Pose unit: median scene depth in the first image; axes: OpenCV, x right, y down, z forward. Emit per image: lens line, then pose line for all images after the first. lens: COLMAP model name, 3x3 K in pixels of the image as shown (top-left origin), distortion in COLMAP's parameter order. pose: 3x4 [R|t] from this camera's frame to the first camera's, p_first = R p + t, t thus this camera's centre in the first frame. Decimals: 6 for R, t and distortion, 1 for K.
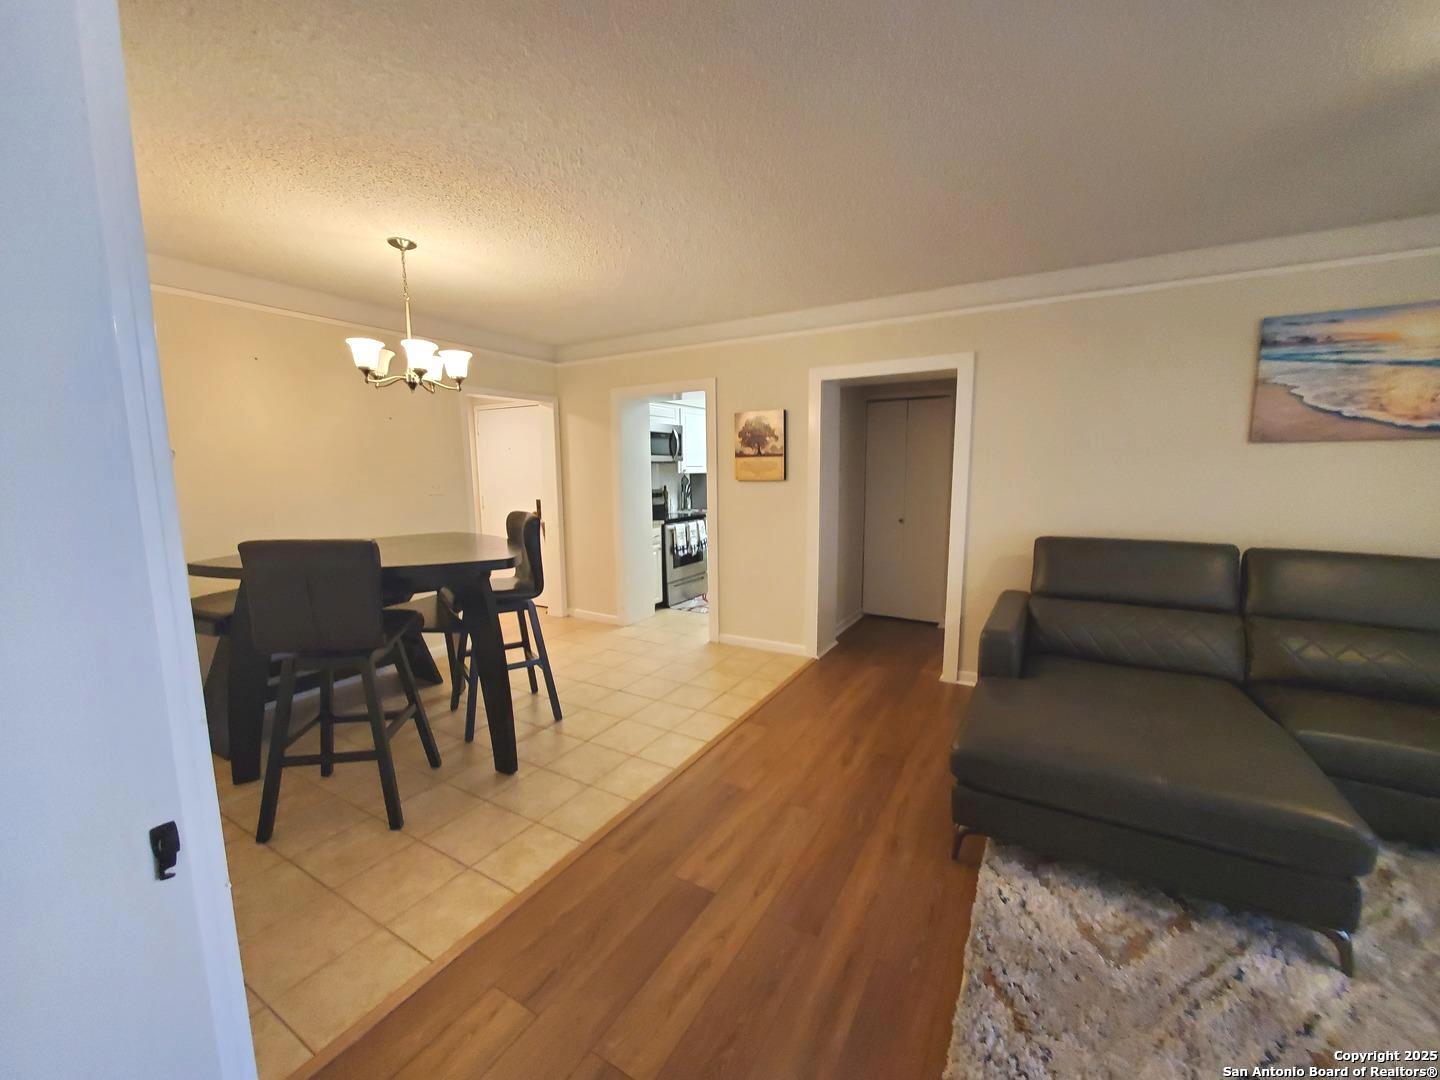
lens RADIAL K [[567.6, 0, 726.2], [0, 567.6, 547.3], [0, 0, 1]] dist [-0.001864, -0.000401]
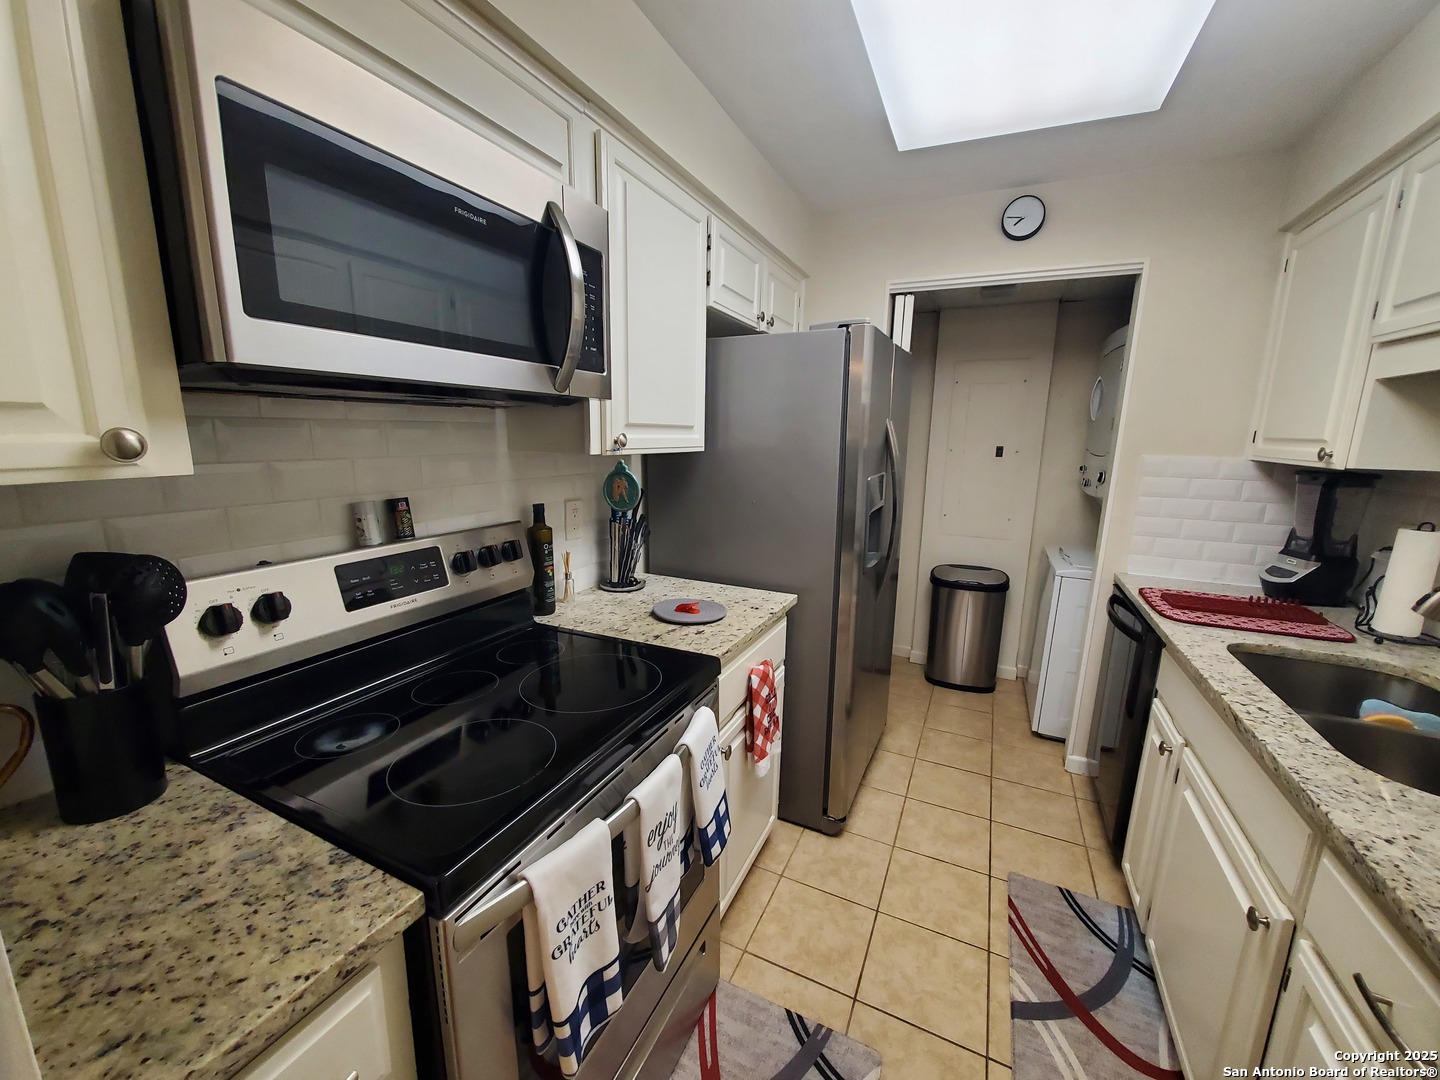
lens RADIAL K [[567.6, 0, 726.2], [0, 567.6, 547.3], [0, 0, 1]] dist [-0.001864, -0.000401]
pose [[0.996328, 0.008807, 0.085159, -0.095583], [-0.013647, 0.998314, 0.056420, -0.204505], [-0.084519, -0.057375, 0.994769, 1.469387]]
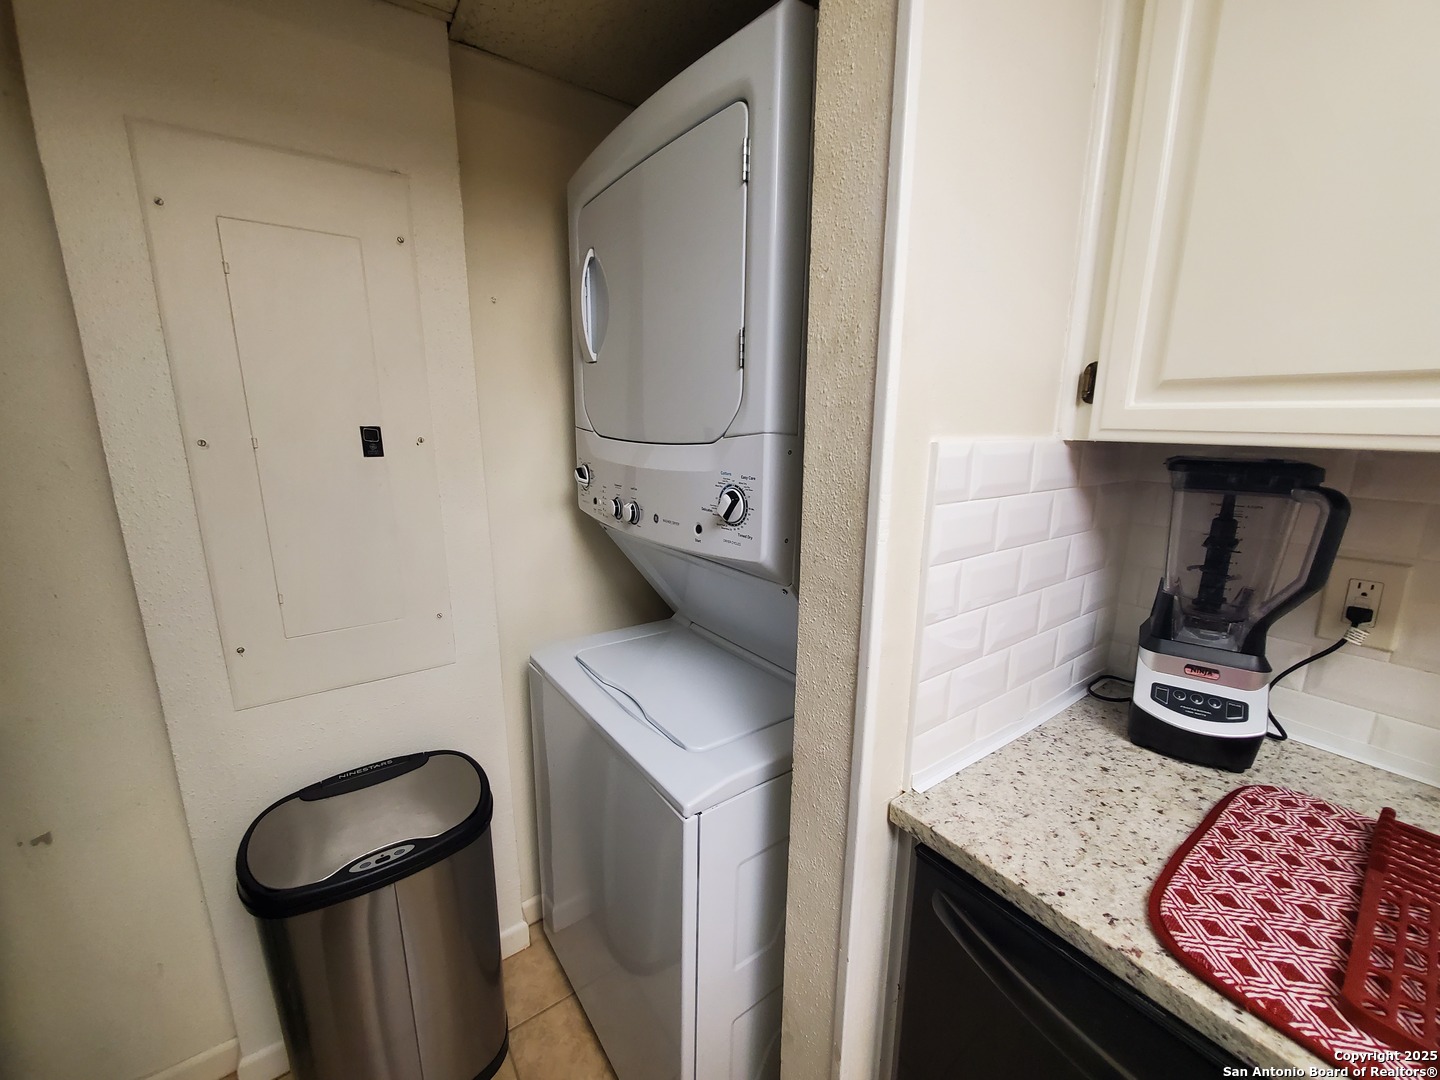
lens RADIAL K [[569.1, 0, 713.2], [0, 569.1, 544.7], [0, 0, 1]] dist [-0.001774, -0.000252]
pose [[0.418422, -0.176262, 0.890985, 0.206685], [0.121462, 0.983036, 0.137432, -0.277449], [-0.900094, 0.050717, 0.432733, 2.048699]]
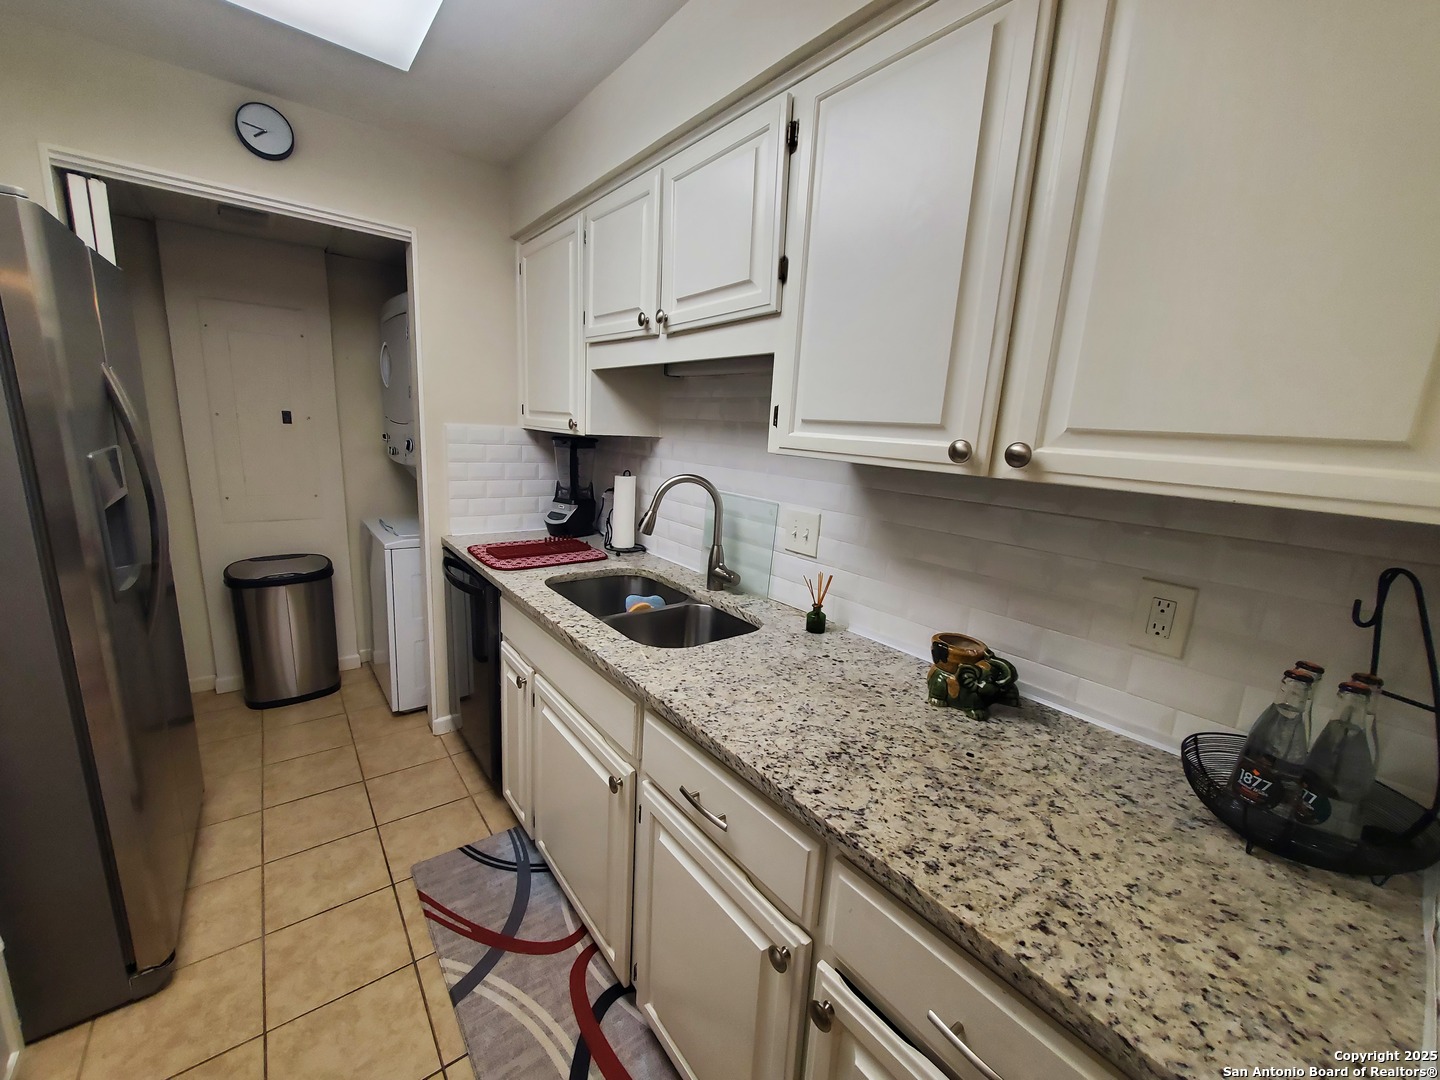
lens RADIAL K [[569.1, 0, 713.2], [0, 569.1, 544.7], [0, 0, 1]] dist [-0.001774, -0.000252]
pose [[0.382088, -0.161873, 0.909839, -0.093760], [0.075324, 0.986719, 0.143918, -0.209066], [-0.921051, 0.013543, 0.389206, 1.512272]]
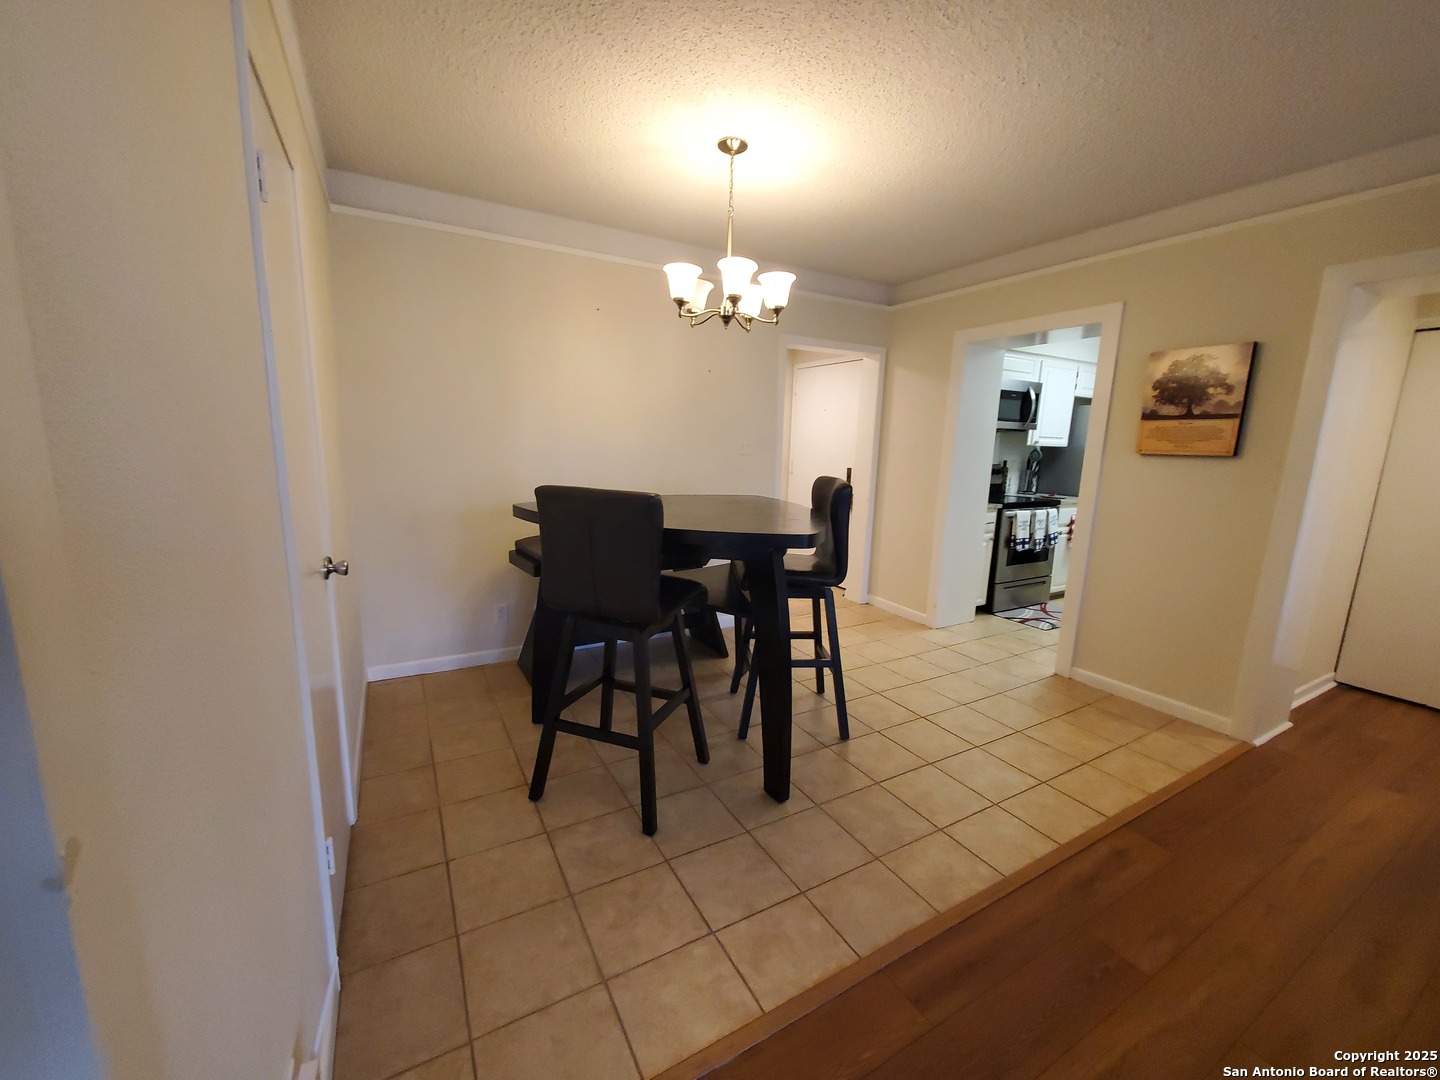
lens RADIAL K [[569.1, 0, 713.2], [0, 569.1, 544.7], [0, 0, 1]] dist [-0.001774, -0.000252]
pose [[0.852853, 0.123645, -0.507300, -0.073040], [-0.104064, 0.992317, 0.066911, -0.003668], [0.511675, -0.004274, 0.859168, 0.196149]]
